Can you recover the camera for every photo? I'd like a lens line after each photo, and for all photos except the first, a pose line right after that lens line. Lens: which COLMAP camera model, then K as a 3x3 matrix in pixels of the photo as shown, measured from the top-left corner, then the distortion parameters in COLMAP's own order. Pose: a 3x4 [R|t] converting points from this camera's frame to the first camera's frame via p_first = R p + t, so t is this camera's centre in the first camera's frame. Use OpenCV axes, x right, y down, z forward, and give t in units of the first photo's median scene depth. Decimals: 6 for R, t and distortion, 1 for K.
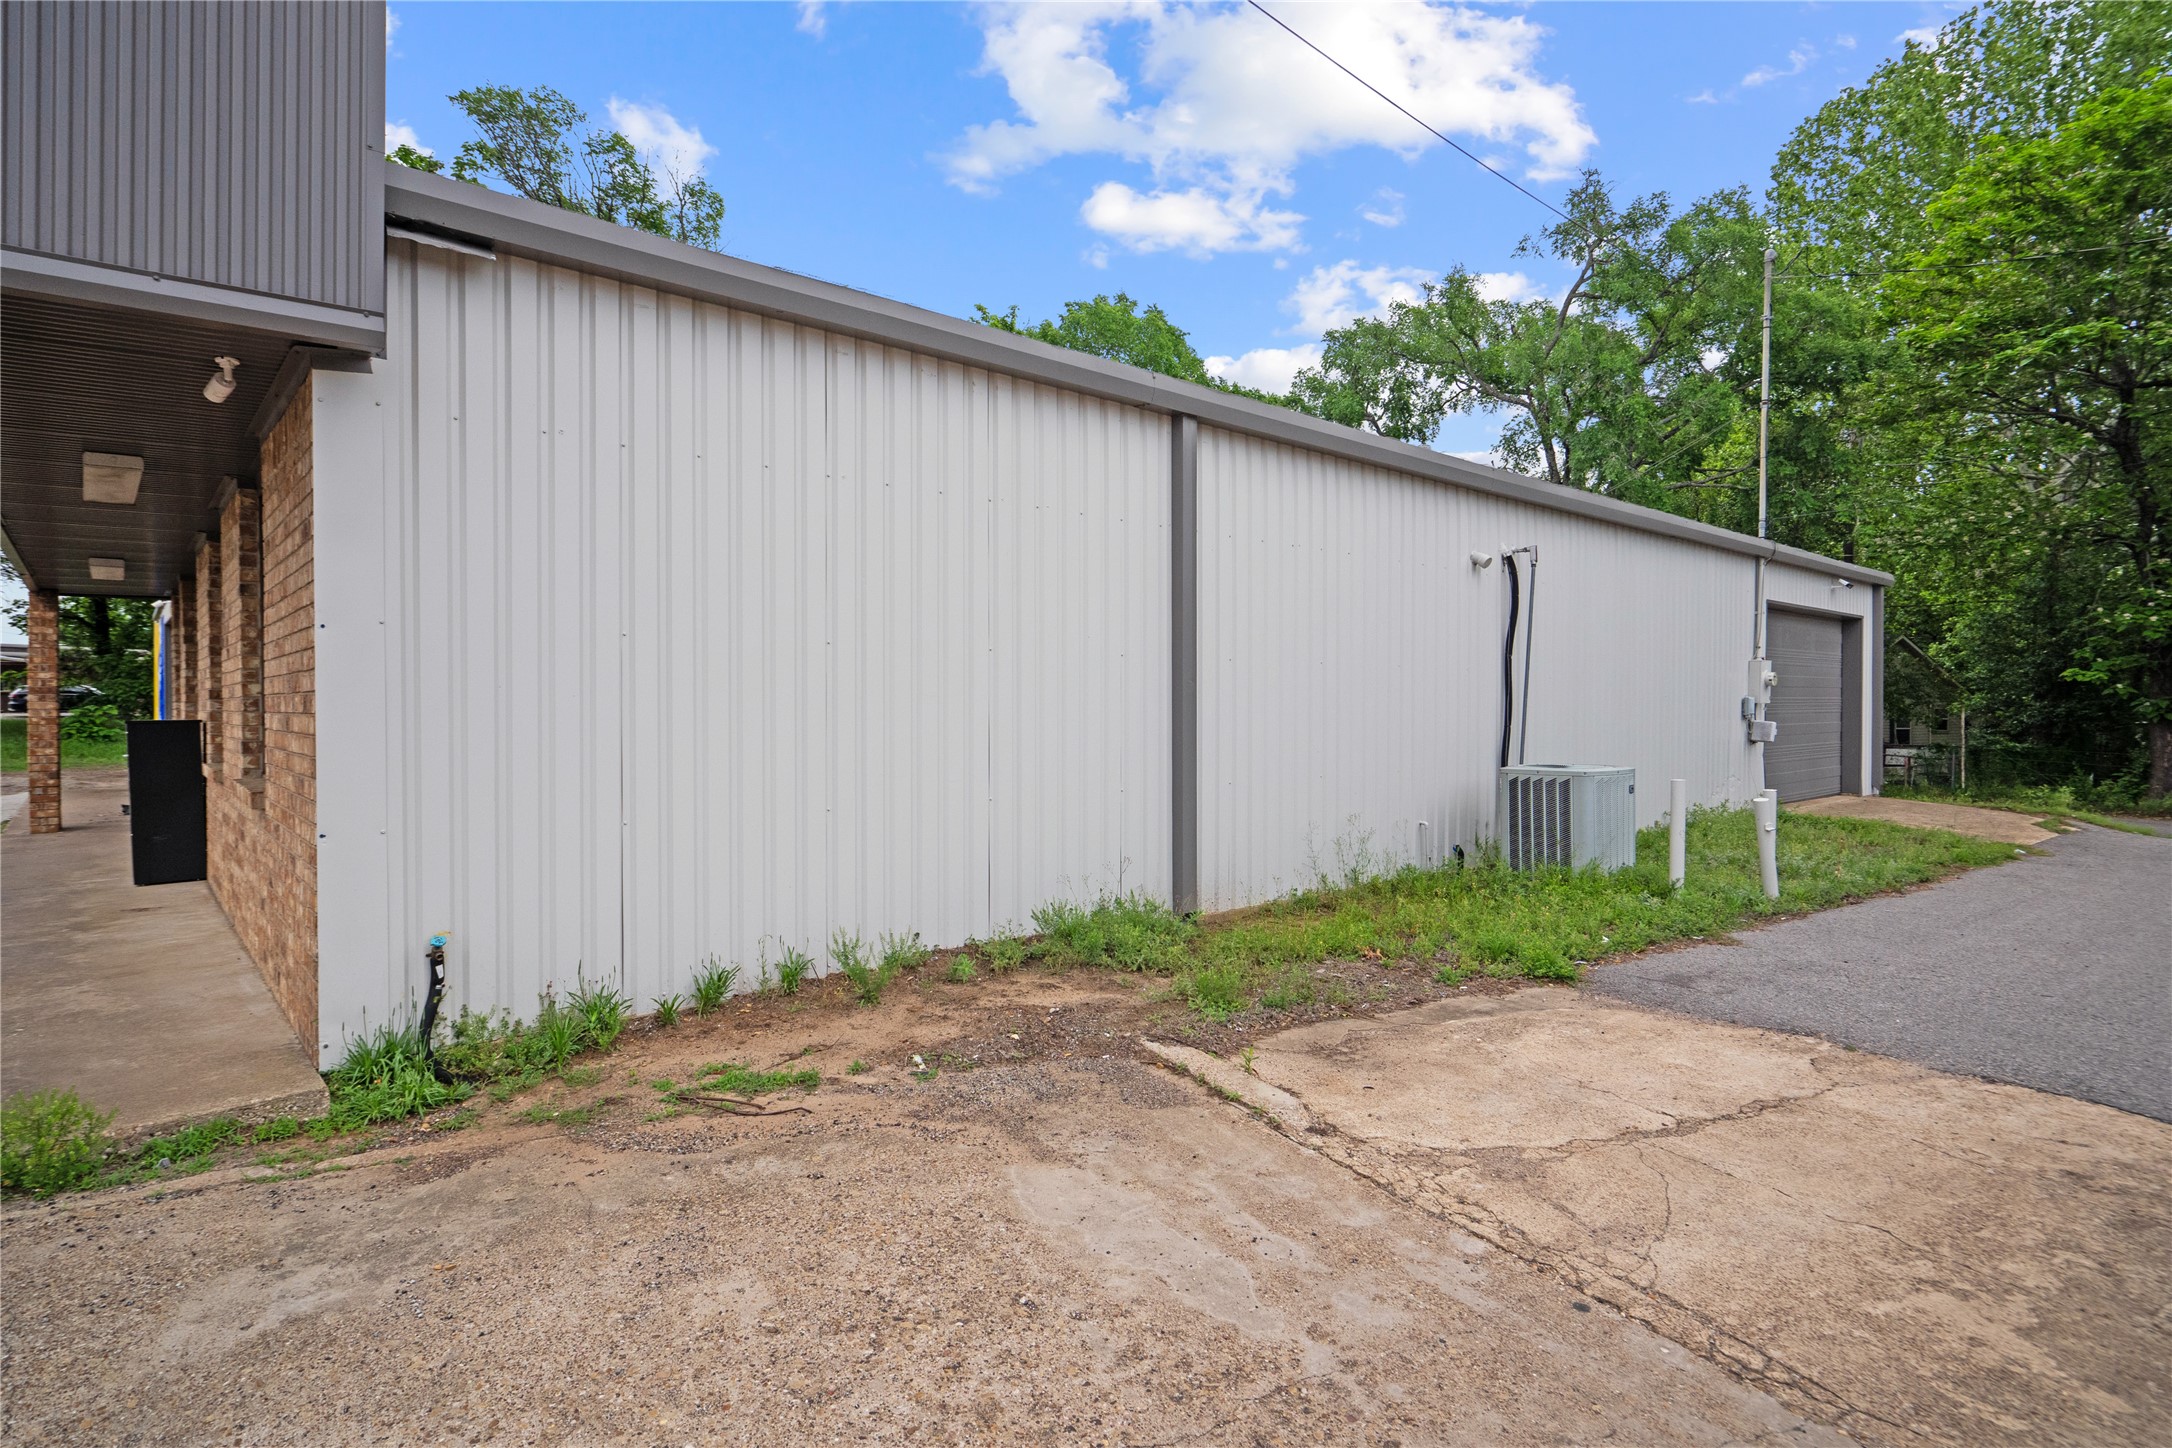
lens RADIAL K [[1129.2, 0, 1086.0], [0, 1129.2, 724.0], [0, 0, 1]] dist [-0.002353, 0.000023]
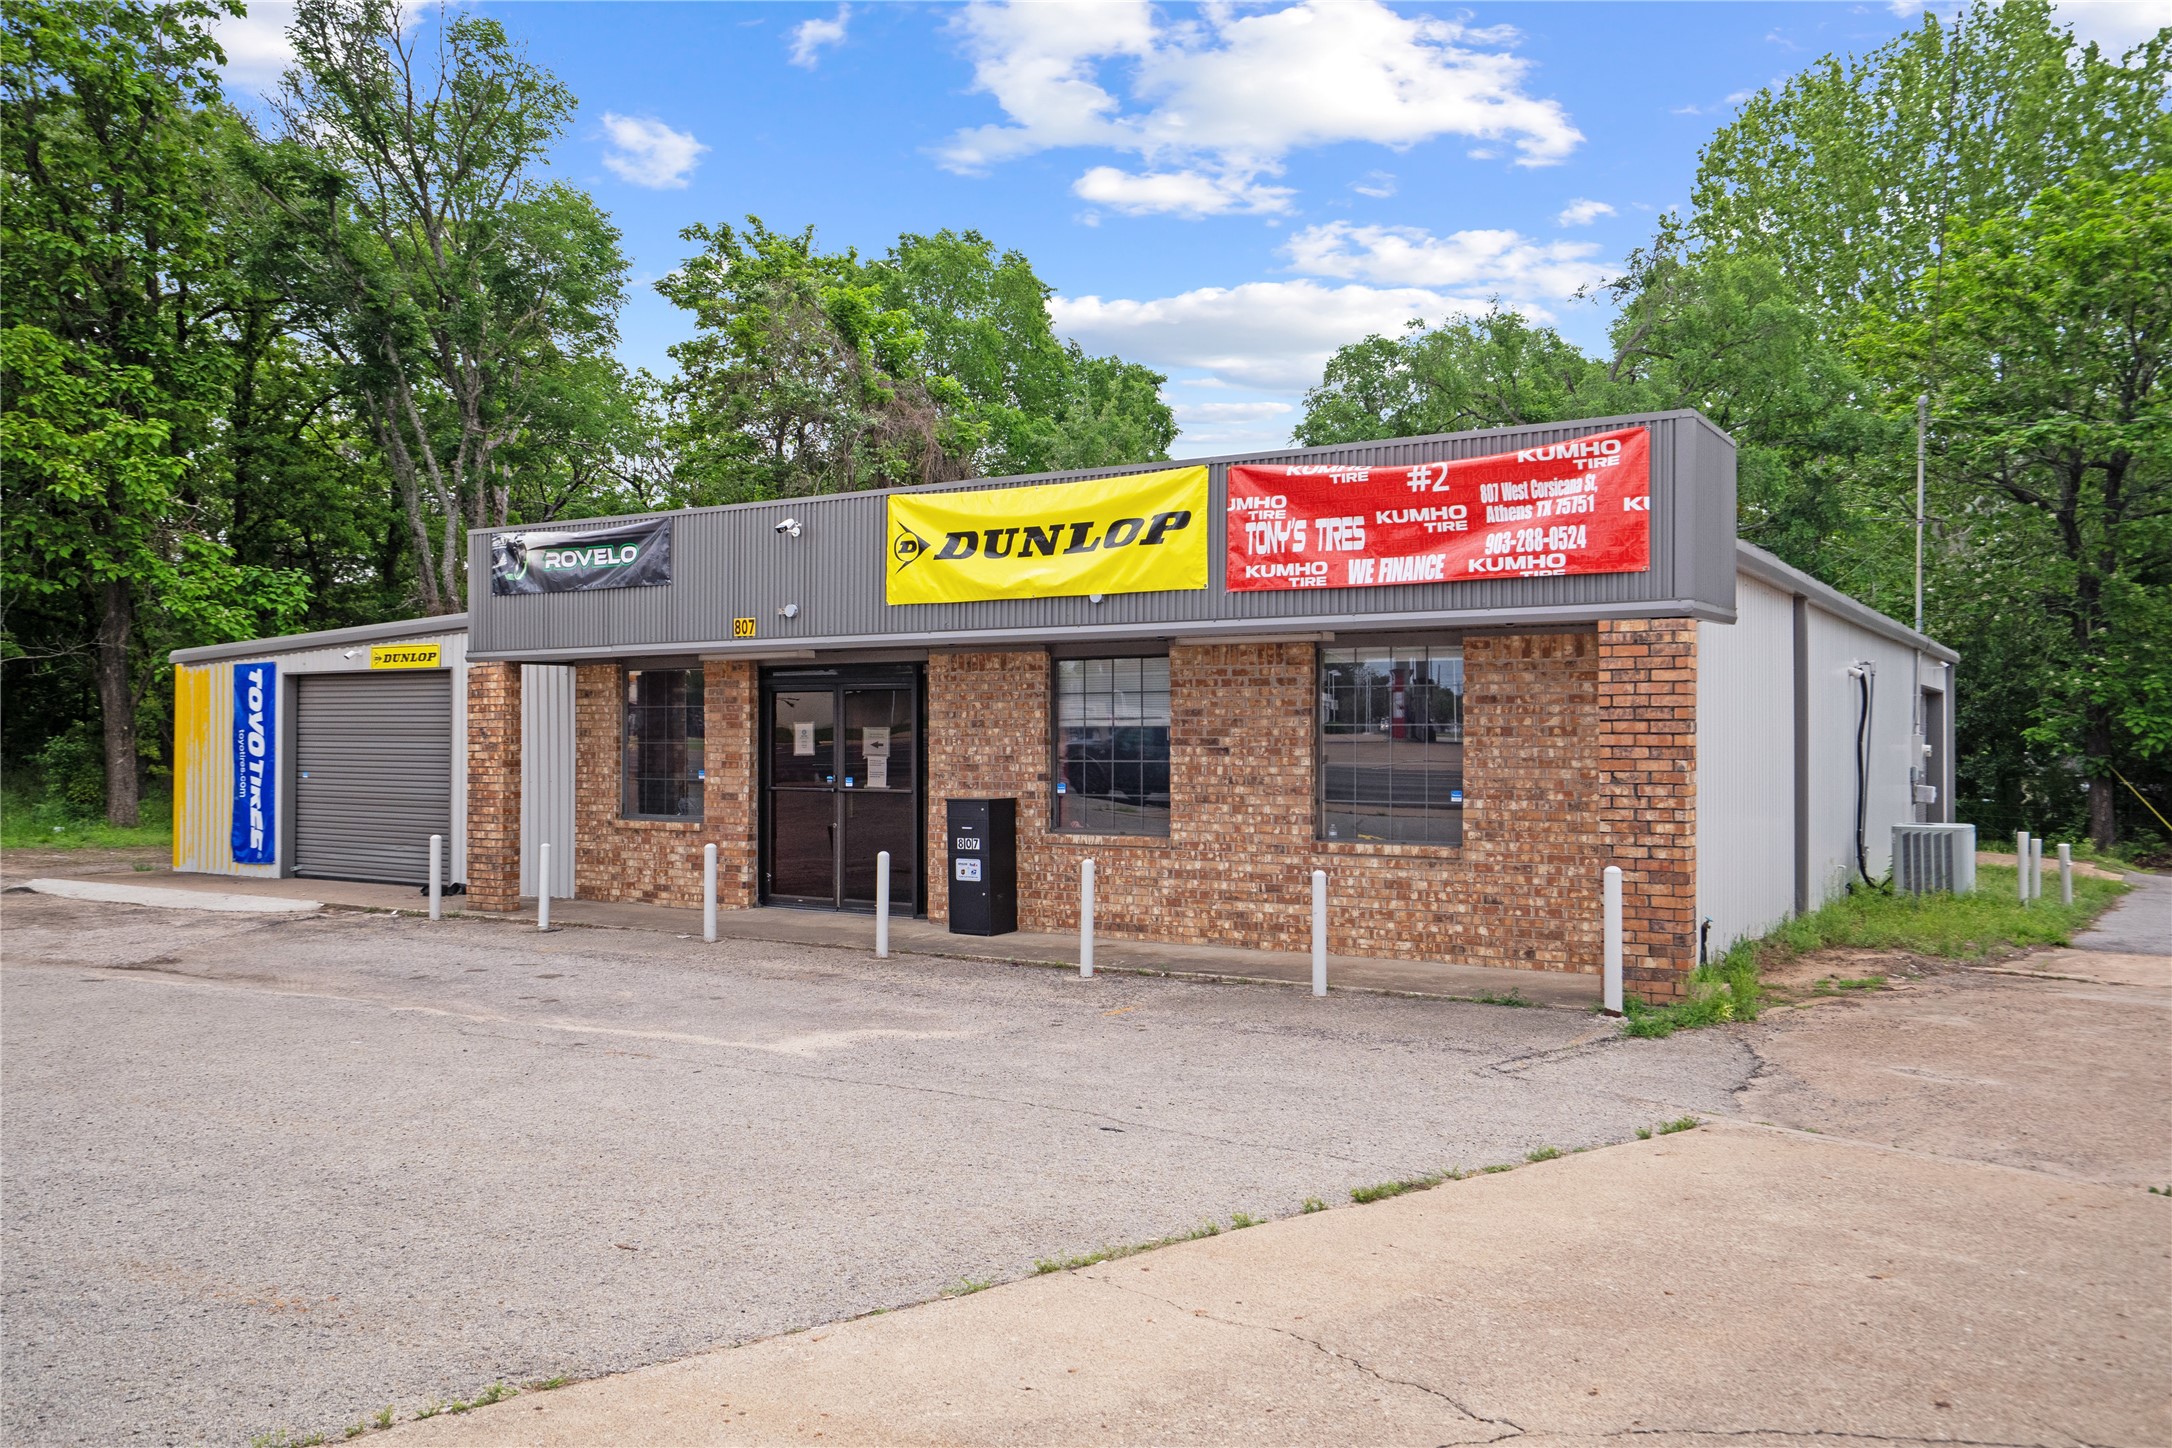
lens RADIAL K [[1682.4, 0, 1086.0], [0, 1682.4, 724.0], [0, 0, 1]] dist [0.004397, 0.001510]
pose [[0.957099, 0.007783, 0.289657, -0.459577], [-0.000160, 0.999653, -0.026331, -0.012369], [-0.289762, 0.025155, 0.956768, -0.273121]]
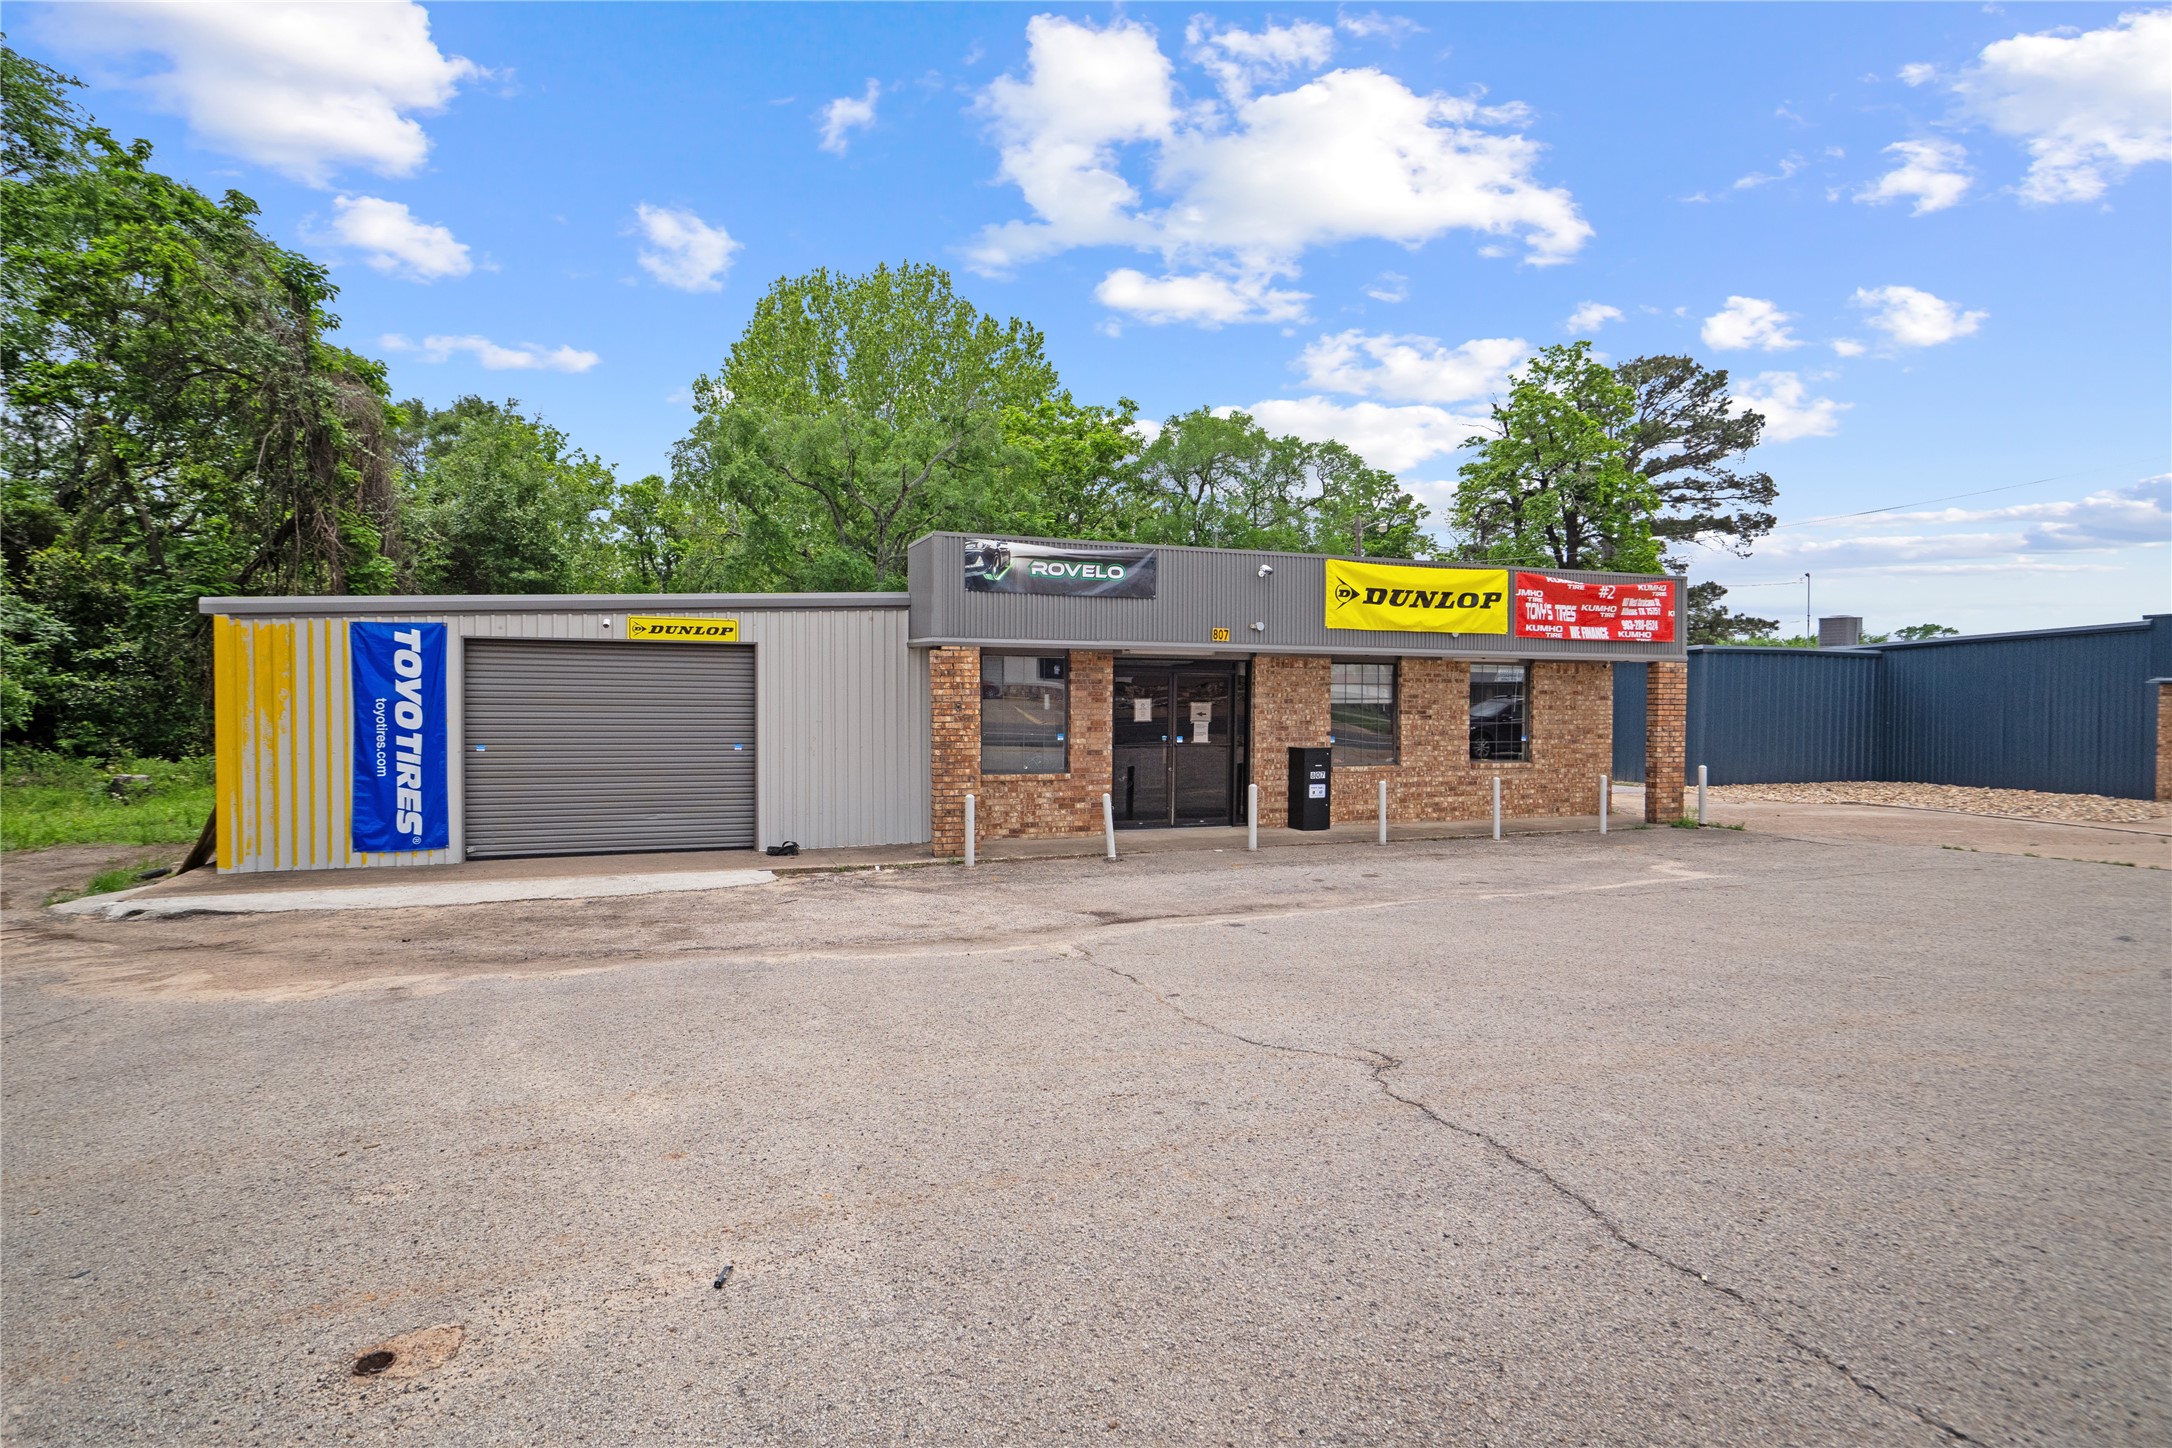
lens RADIAL K [[1148.8, 0, 1086.0], [0, 1148.8, 724.0], [0, 0, 1]] dist [0.004141, 0.000496]
pose [[0.336931, -0.017971, 0.941358, -1.057958], [0.006294, 0.999838, 0.016835, -0.029045], [-0.941508, 0.000253, 0.336990, 0.266431]]
